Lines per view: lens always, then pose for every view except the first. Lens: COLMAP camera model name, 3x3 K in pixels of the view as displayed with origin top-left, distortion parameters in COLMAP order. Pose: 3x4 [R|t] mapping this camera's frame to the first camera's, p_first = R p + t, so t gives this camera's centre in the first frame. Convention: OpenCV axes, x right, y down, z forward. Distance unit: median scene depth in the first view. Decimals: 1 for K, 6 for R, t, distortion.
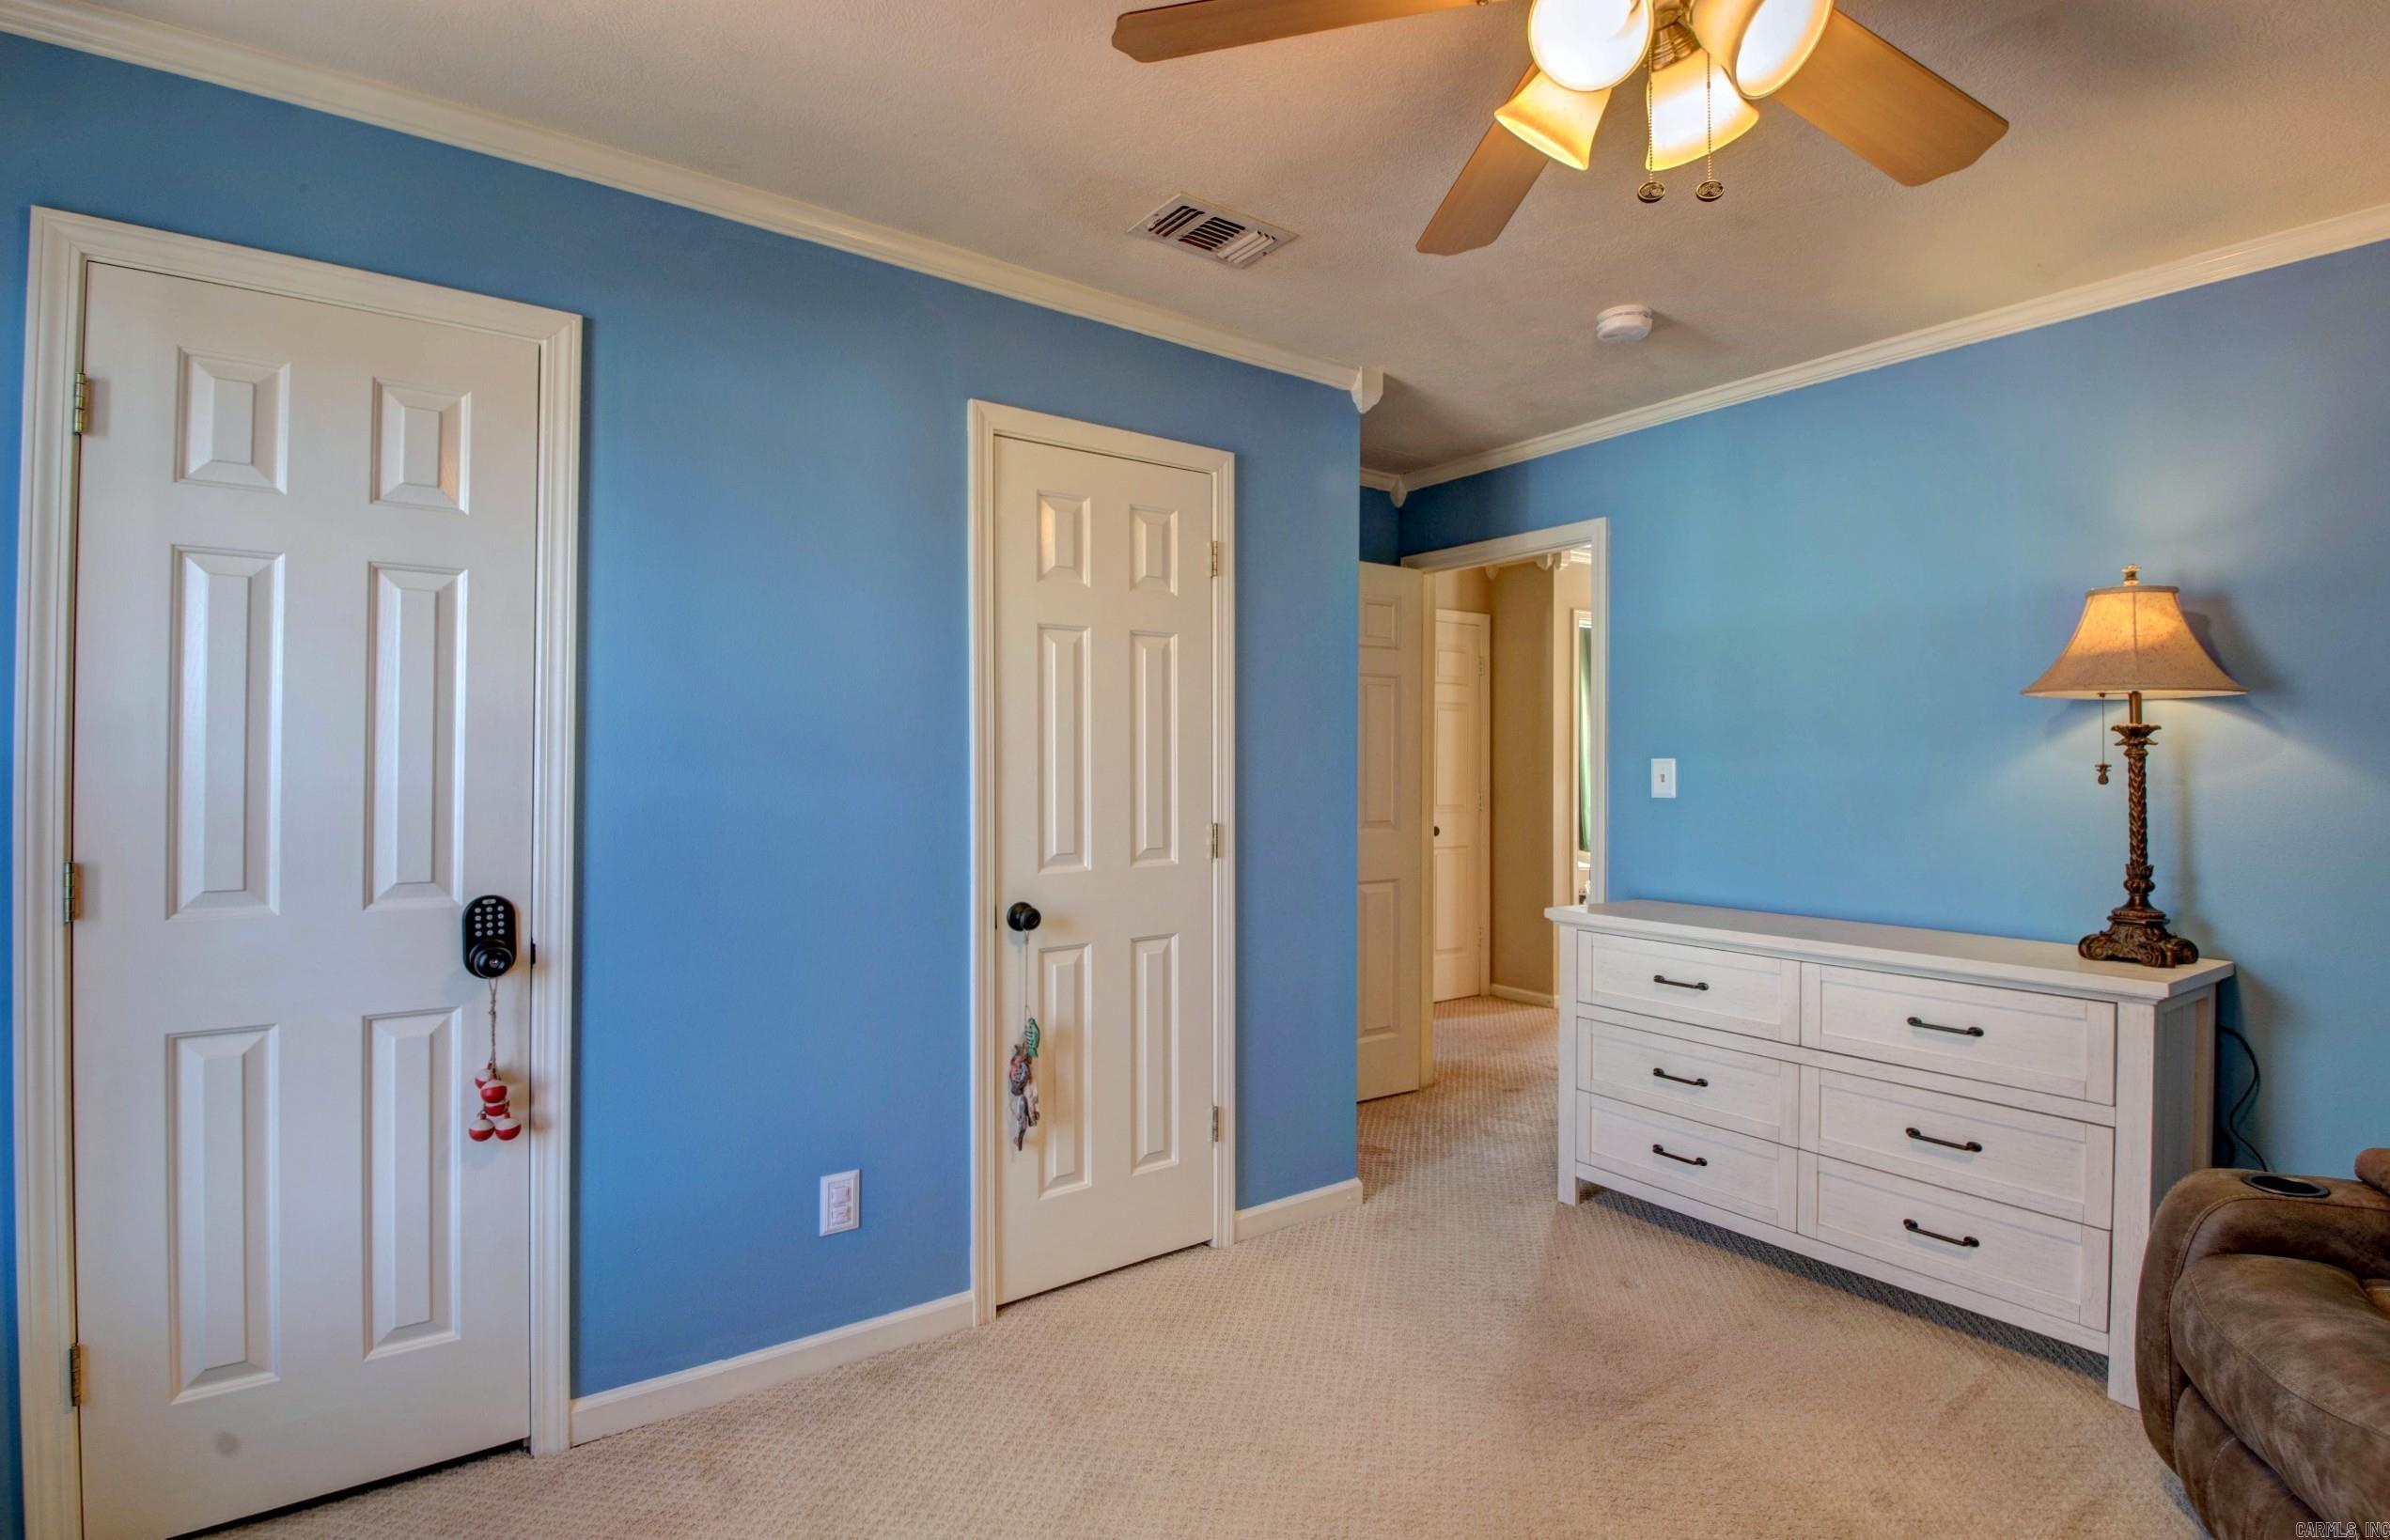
lens RADIAL K [[1117.8, 0, 1181.7], [0, 1117.8, 753.3], [0, 0, 1]] dist [-0.002460, -0.014506]
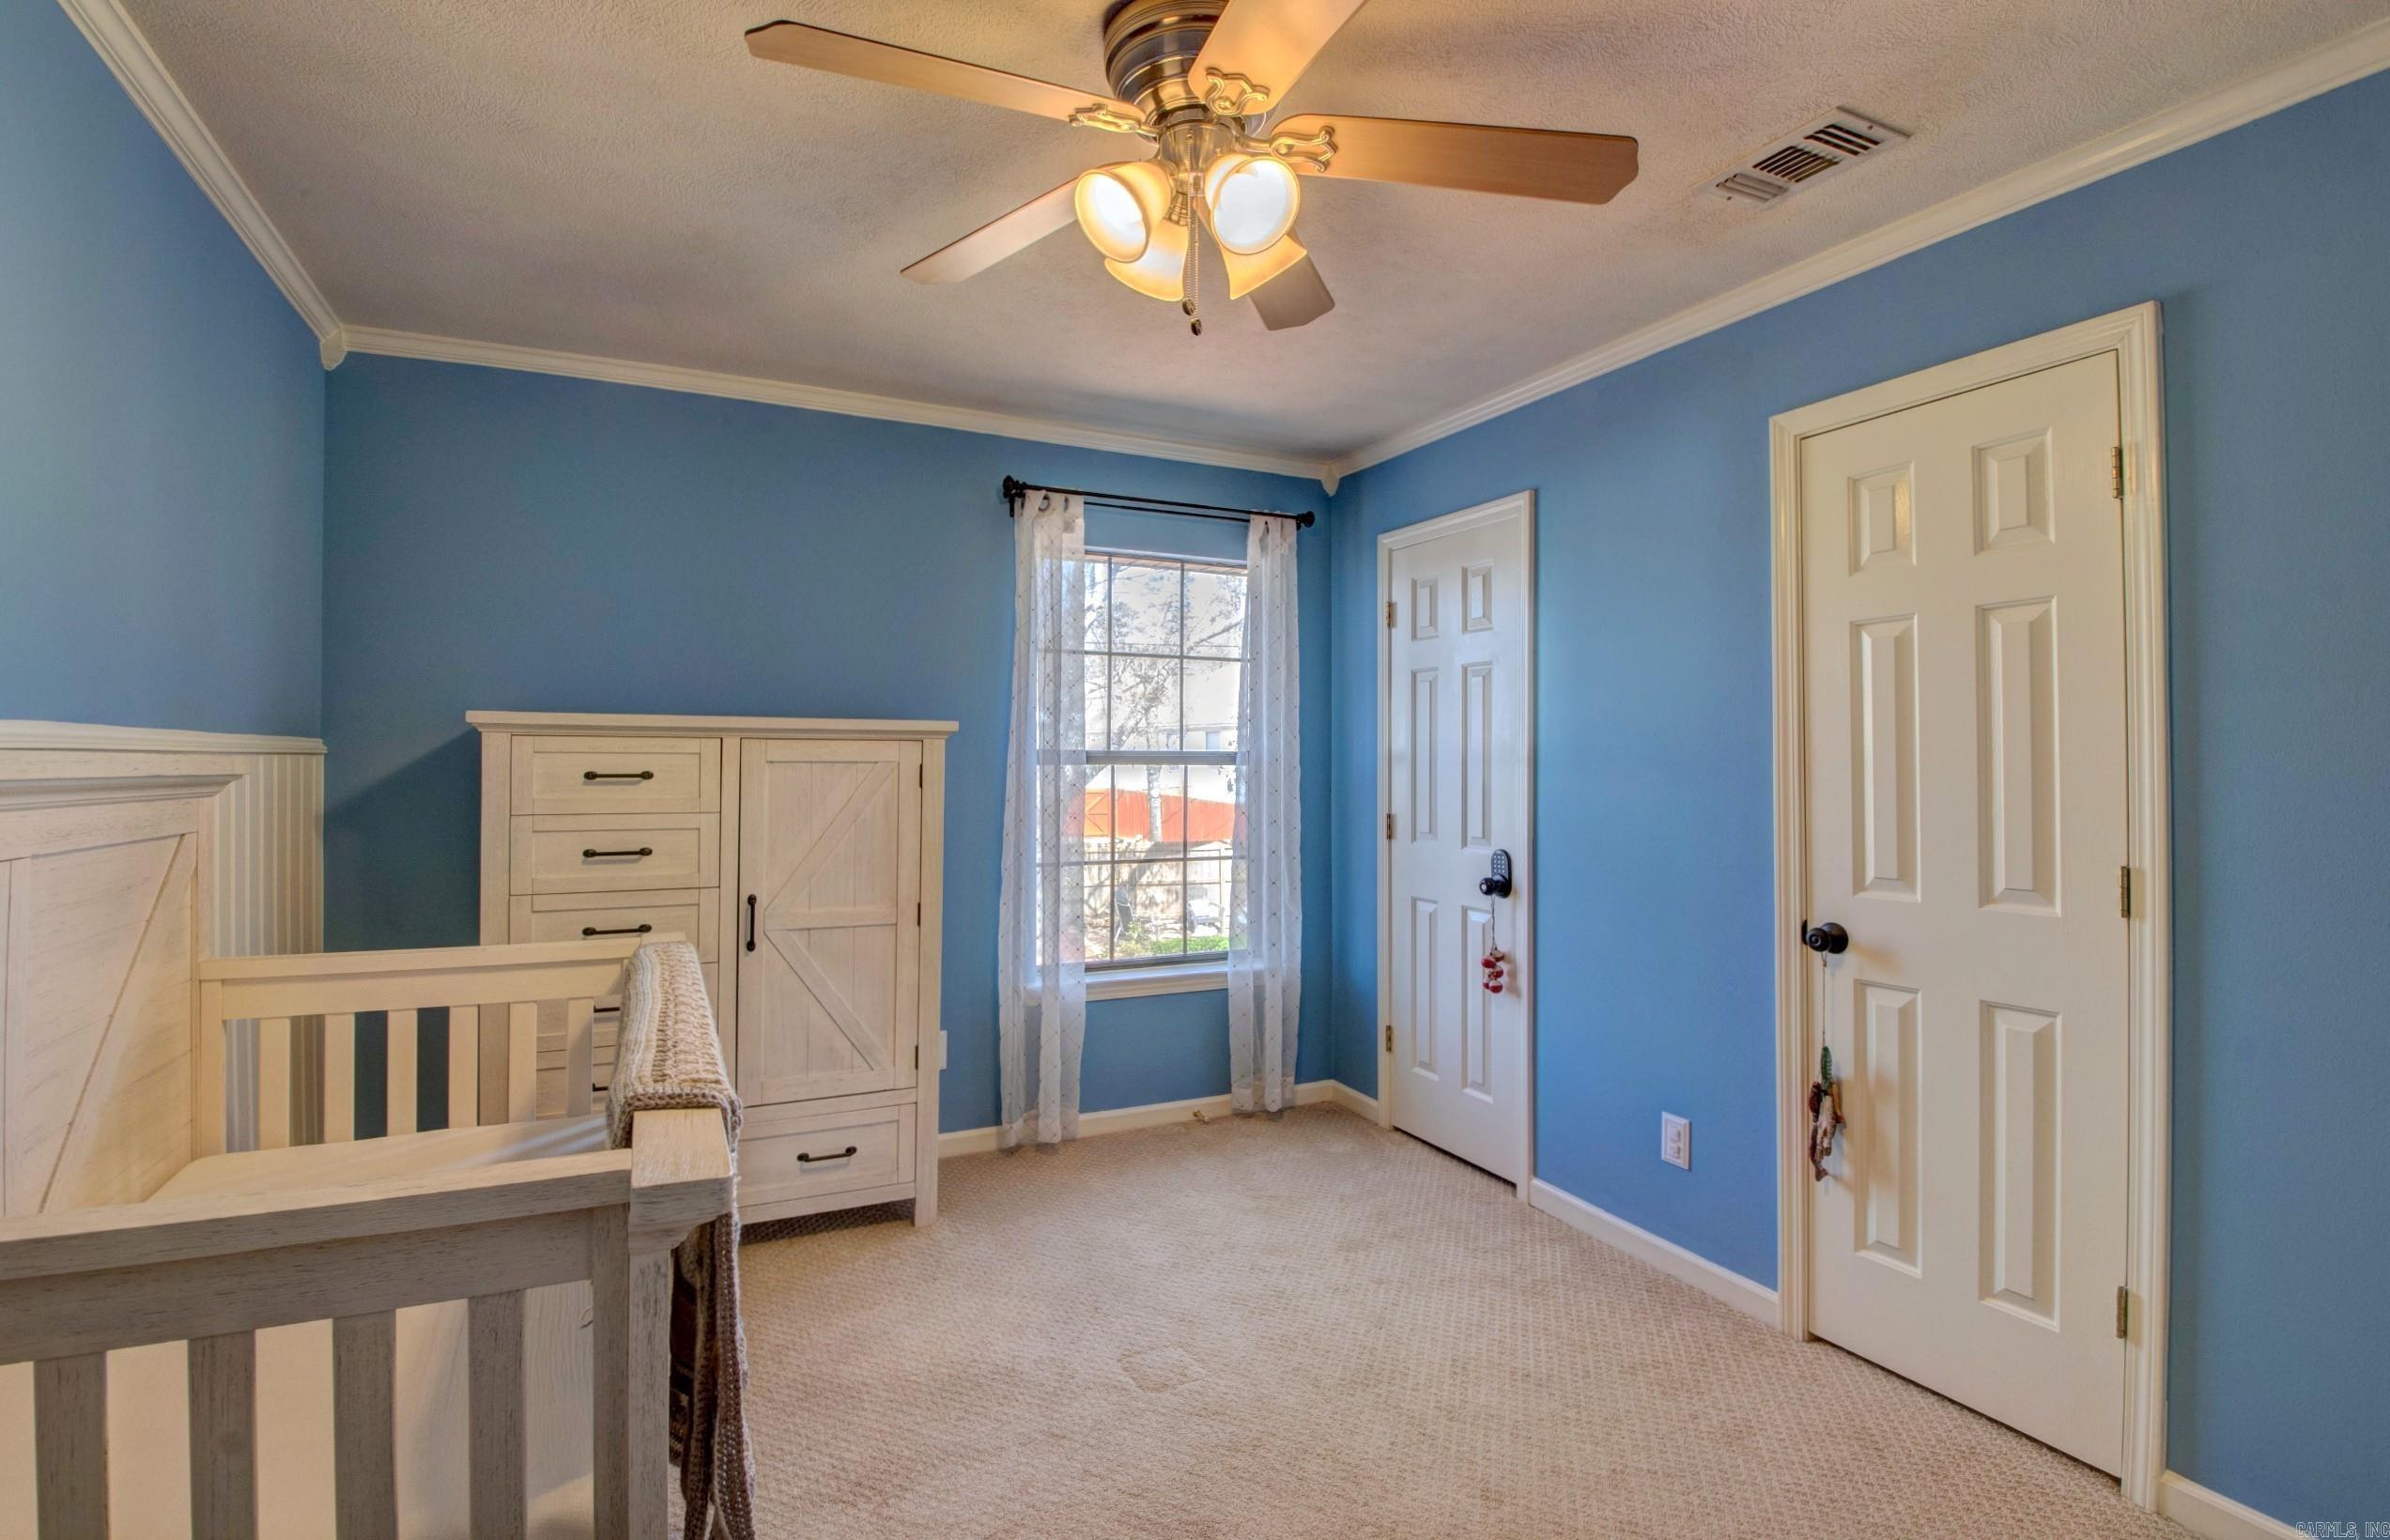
lens RADIAL K [[1117.9, 0, 1188.8], [0, 1117.9, 779.9], [0, 0, 1]] dist [-0.002460, -0.014506]
pose [[-0.169384, 0.003317, -0.985545, 0.899963], [-0.006337, 0.999970, 0.004455, 0.013194], [0.985530, 0.007000, -0.169358, 0.642544]]
